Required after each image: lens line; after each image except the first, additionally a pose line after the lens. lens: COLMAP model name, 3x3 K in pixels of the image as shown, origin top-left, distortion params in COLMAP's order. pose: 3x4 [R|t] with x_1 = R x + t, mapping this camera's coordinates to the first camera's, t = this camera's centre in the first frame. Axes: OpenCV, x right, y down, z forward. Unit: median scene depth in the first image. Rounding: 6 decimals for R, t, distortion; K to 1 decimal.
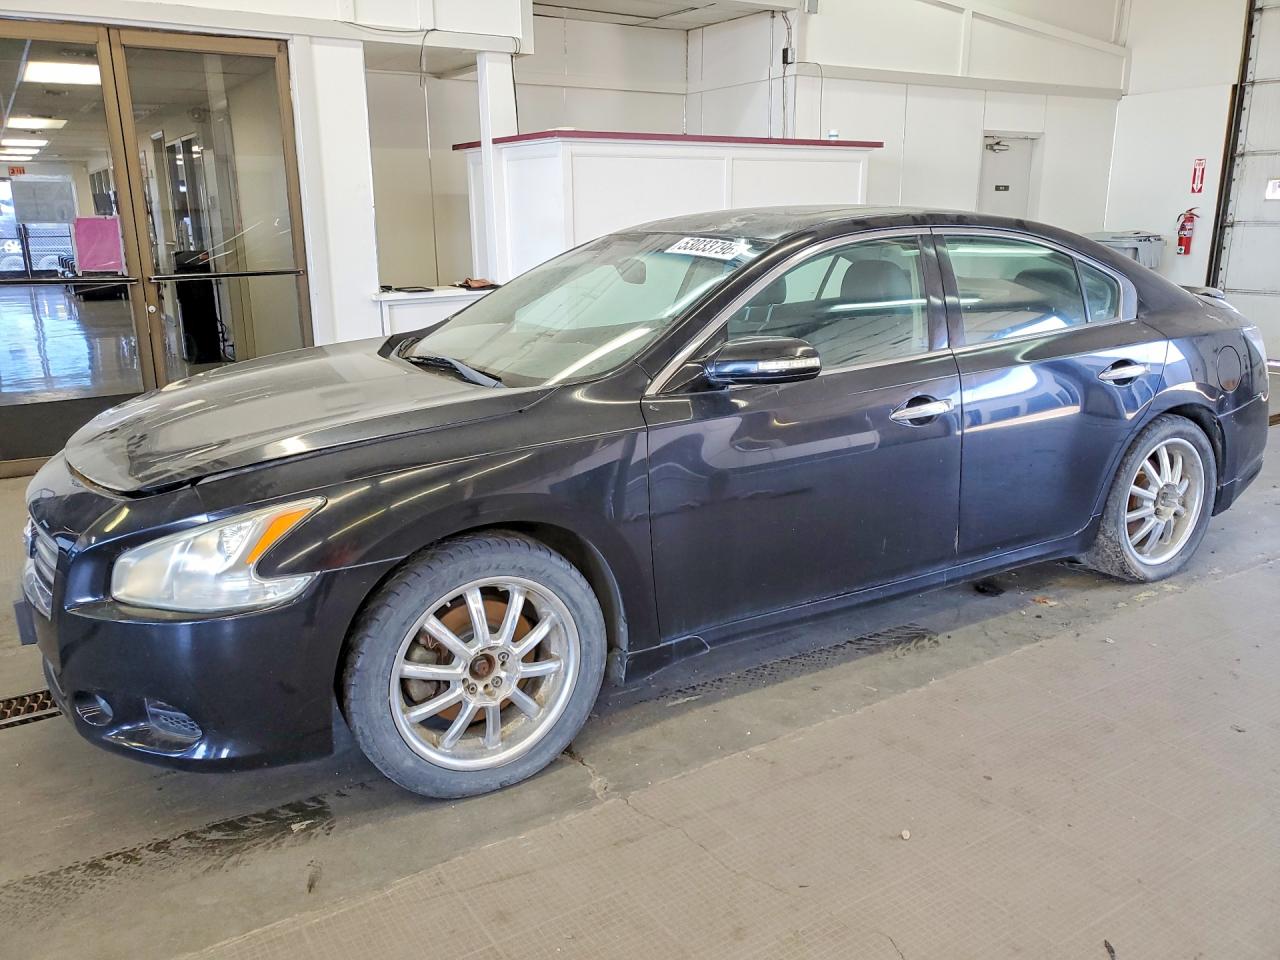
lens RADIAL K [[992.7, 0, 647.9], [0, 992.7, 469.6], [0, 0, 1]] dist [0.007527, 0.015662]
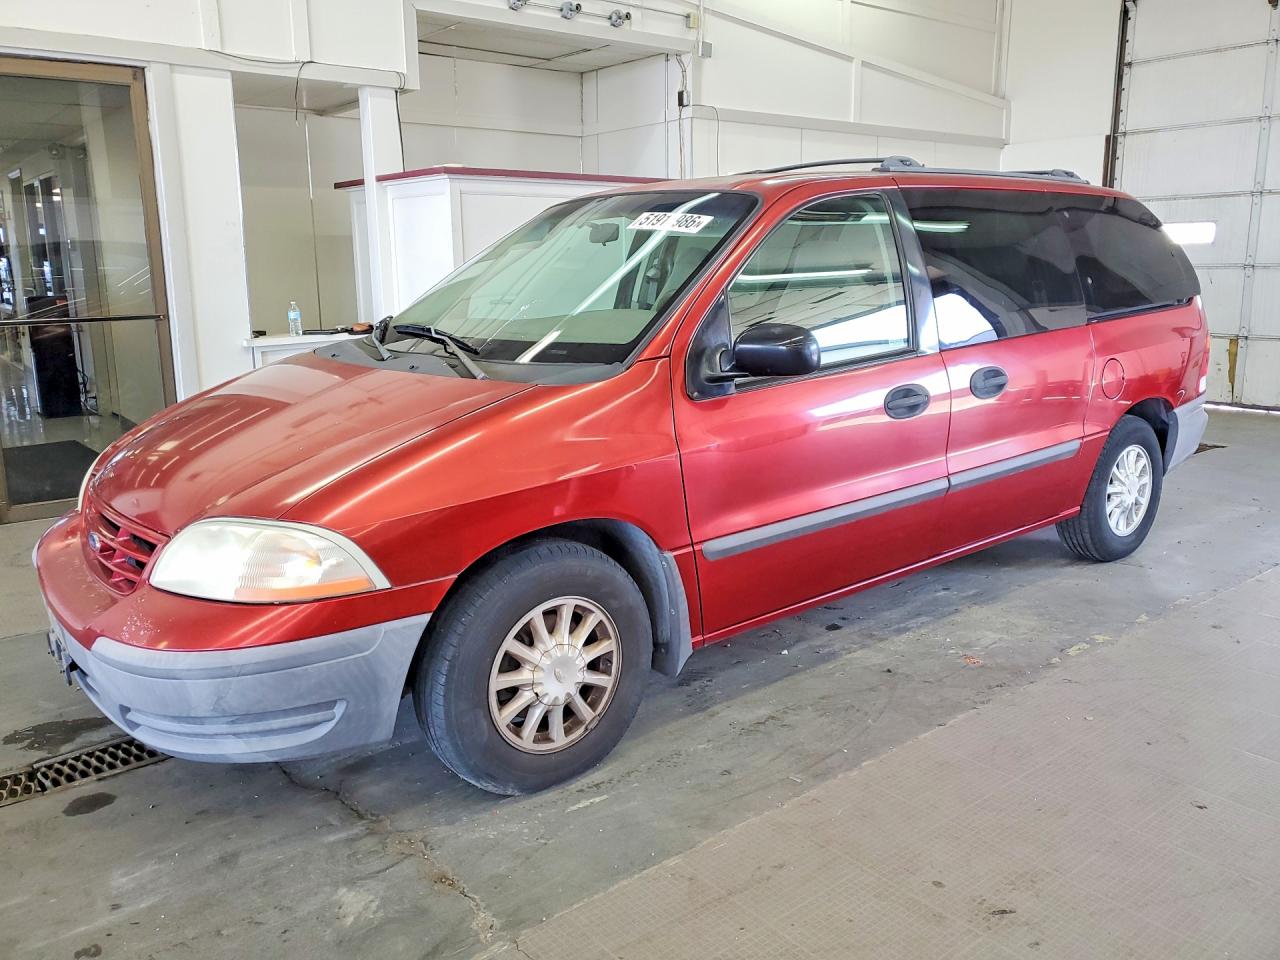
lens RADIAL K [[992.7, 0, 656.5], [0, 992.7, 445.1], [0, 0, 1]] dist [0.007527, 0.015662]
pose [[0.994494, -0.019936, 0.102884, 0.005699], [0.026913, 0.997398, -0.066878, -0.006651], [-0.101284, 0.069279, 0.992442, 0.047036]]
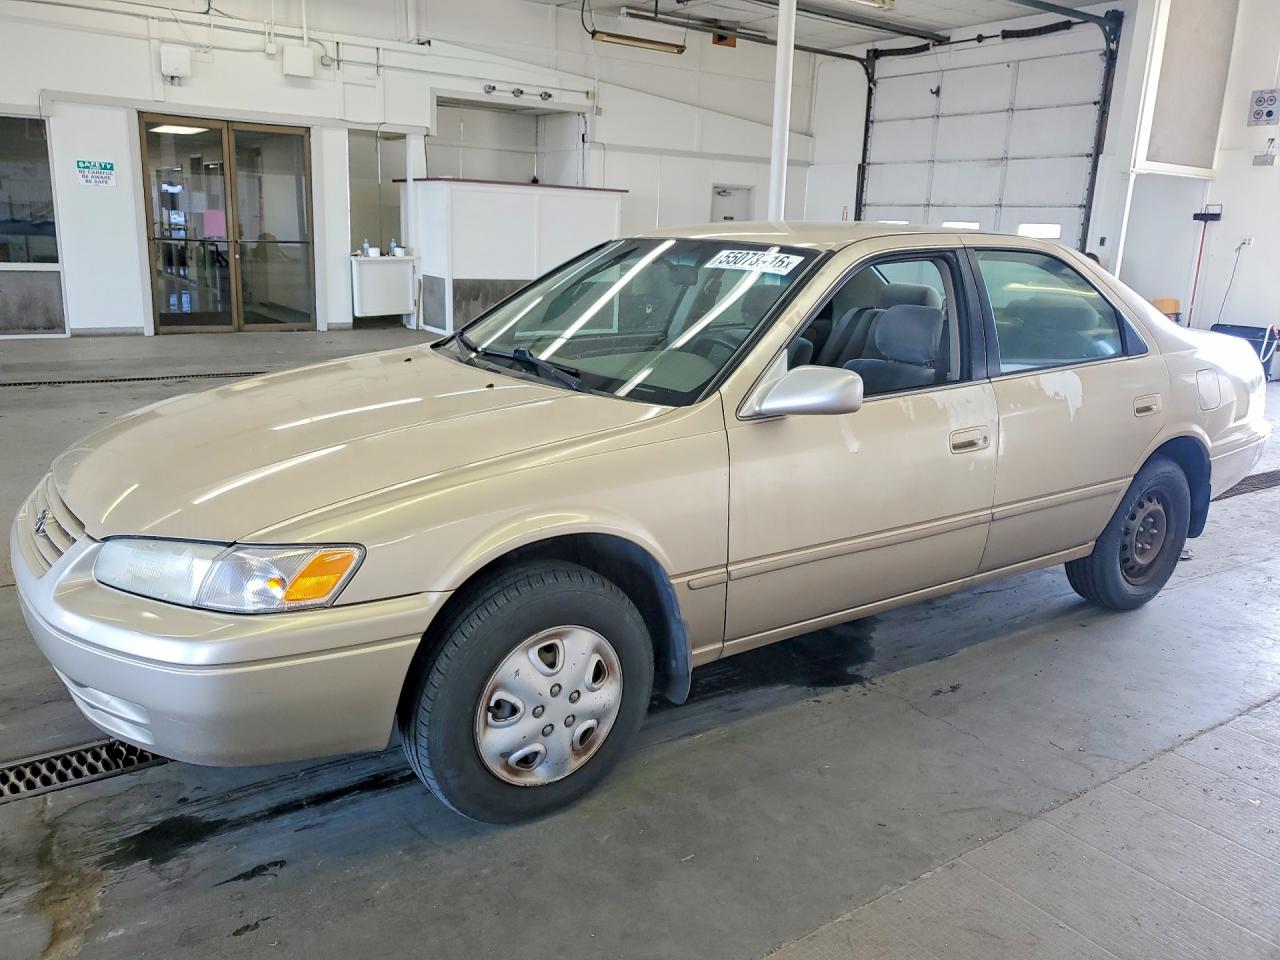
lens RADIAL K [[992.7, 0, 635.7], [0, 992.7, 467.5], [0, 0, 1]] dist [0.007527, 0.015662]
pose [[0.998446, 0.035375, 0.043065, 0.186534], [-0.034563, 0.999213, -0.019459, 0.219240], [-0.043719, 0.017941, 0.998883, -0.822724]]
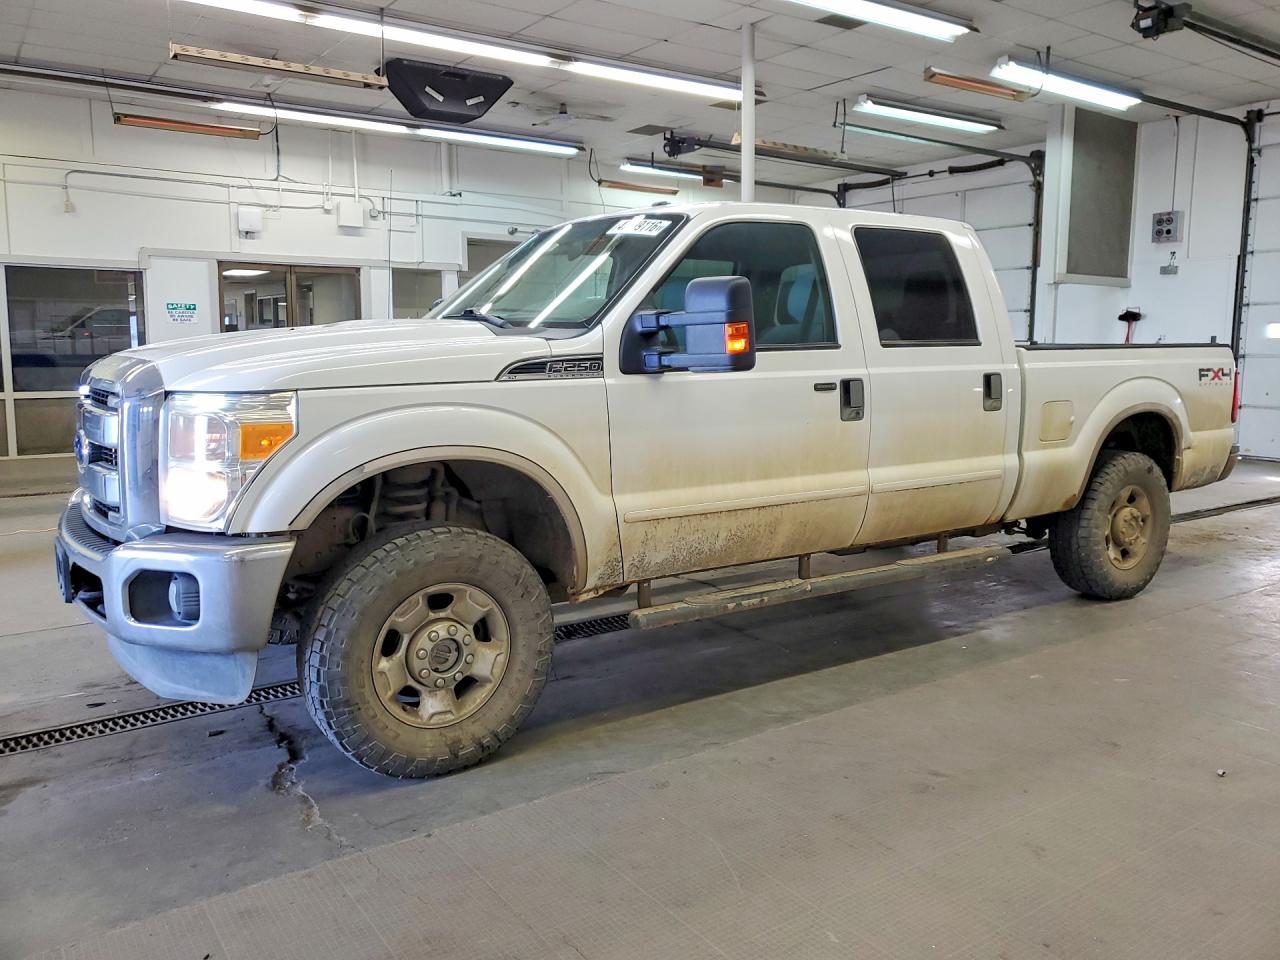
lens RADIAL K [[992.7, 0, 650.5], [0, 992.7, 454.9], [0, 0, 1]] dist [0.007527, 0.015662]
pose [[0.999392, 0.007540, 0.034043, 0.200092], [-0.002677, 0.990049, -0.140696, 0.271482], [-0.034765, 0.140519, 0.989467, -1.037152]]
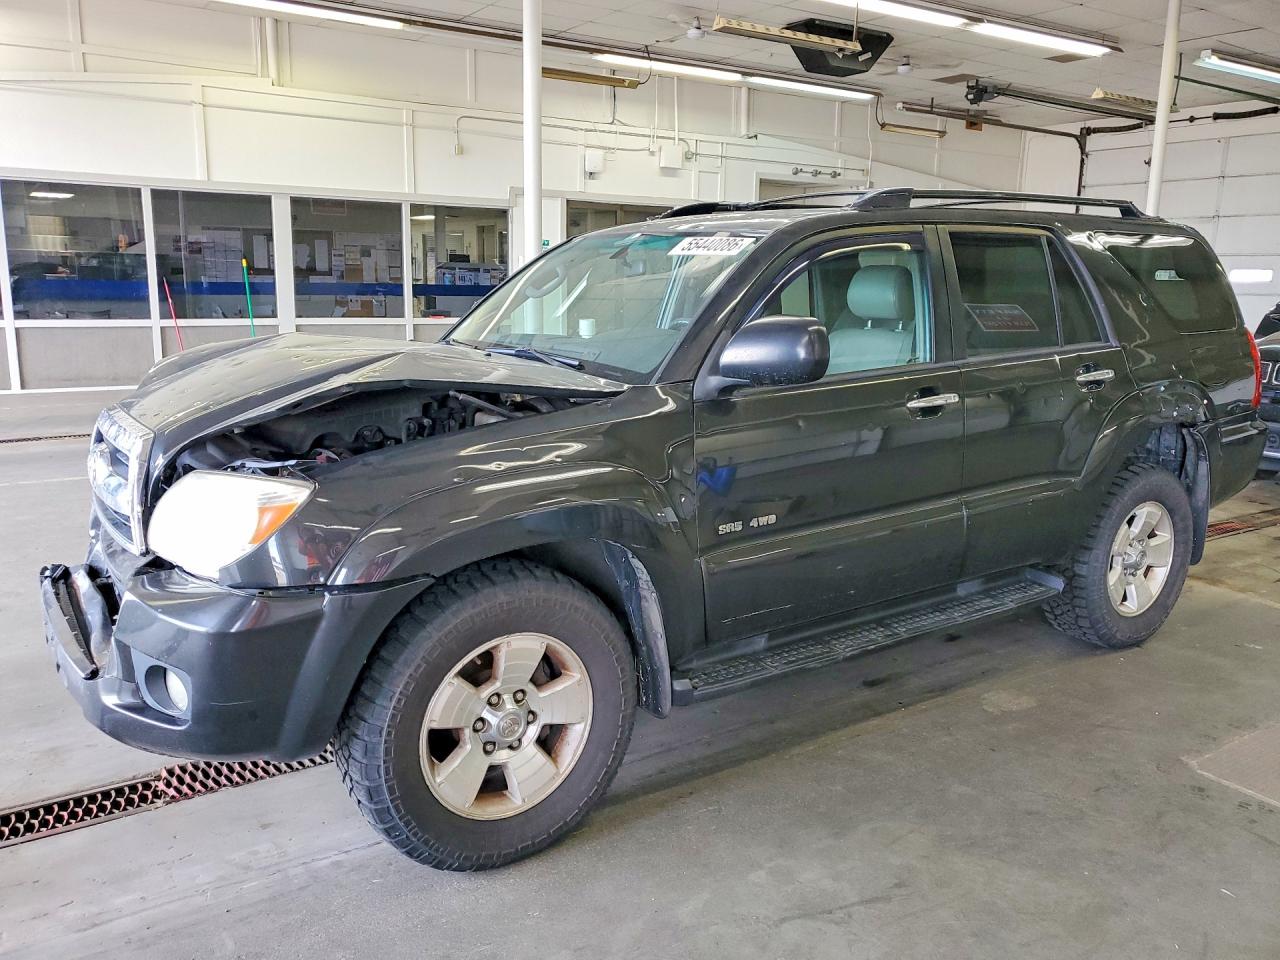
lens RADIAL K [[1042.2, 0, 638.9], [0, 1042.2, 468.5], [0, 0, 1]] dist [0.004434, 0.036389]
pose [[0.999534, 0.021180, 0.021991, -0.396390], [-0.019511, 0.997104, -0.073509, 0.347138], [-0.023484, 0.073046, 0.997052, -1.283951]]
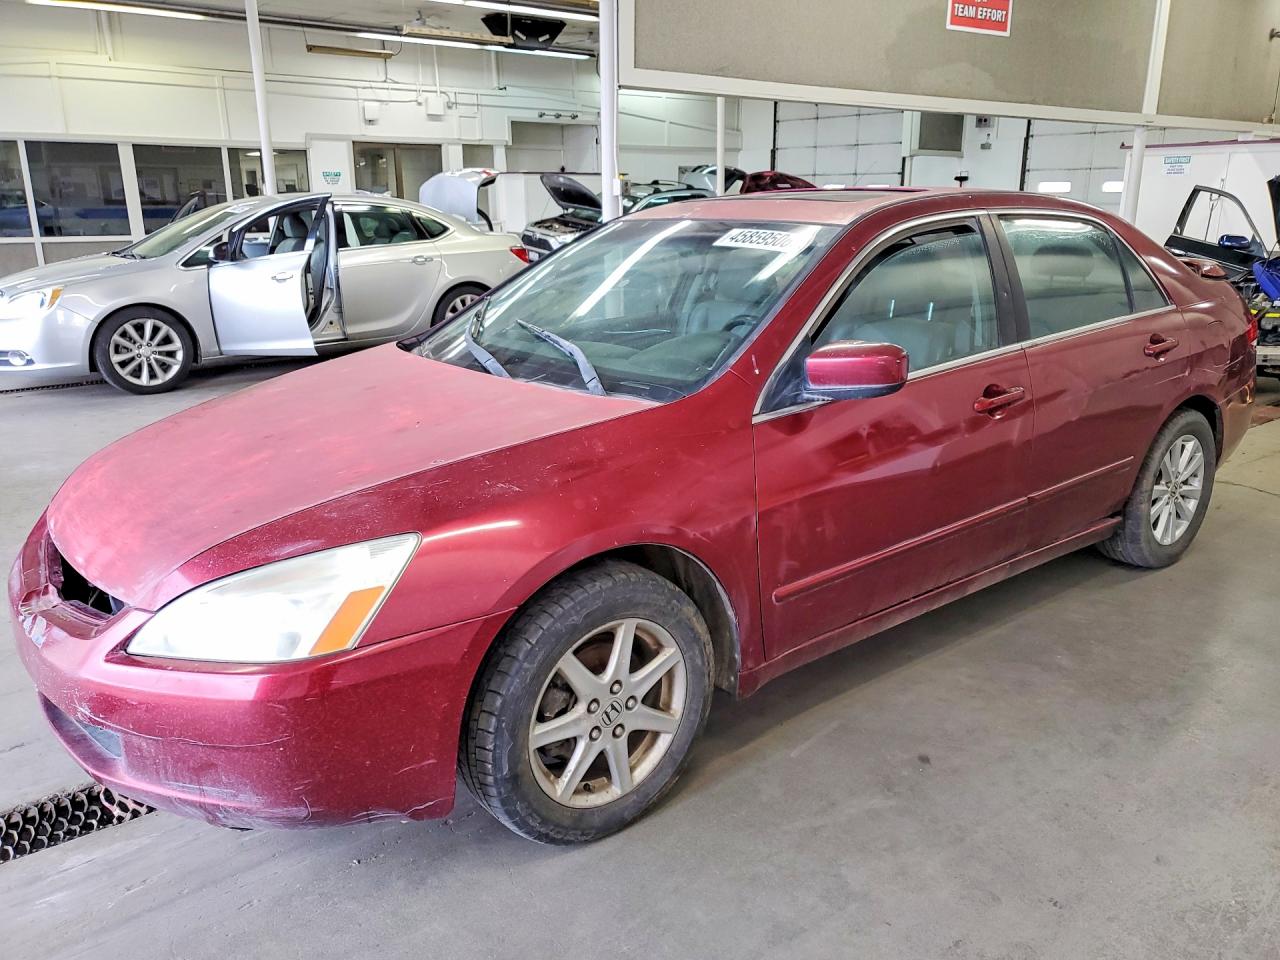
lens RADIAL K [[992.7, 0, 643.1], [0, 992.7, 486.8], [0, 0, 1]] dist [0.007527, 0.015662]
pose [[0.995085, -0.022357, 0.096464, -0.025729], [0.019348, 0.999300, 0.032010, 0.509168], [-0.097112, -0.029986, 0.994822, -1.969065]]
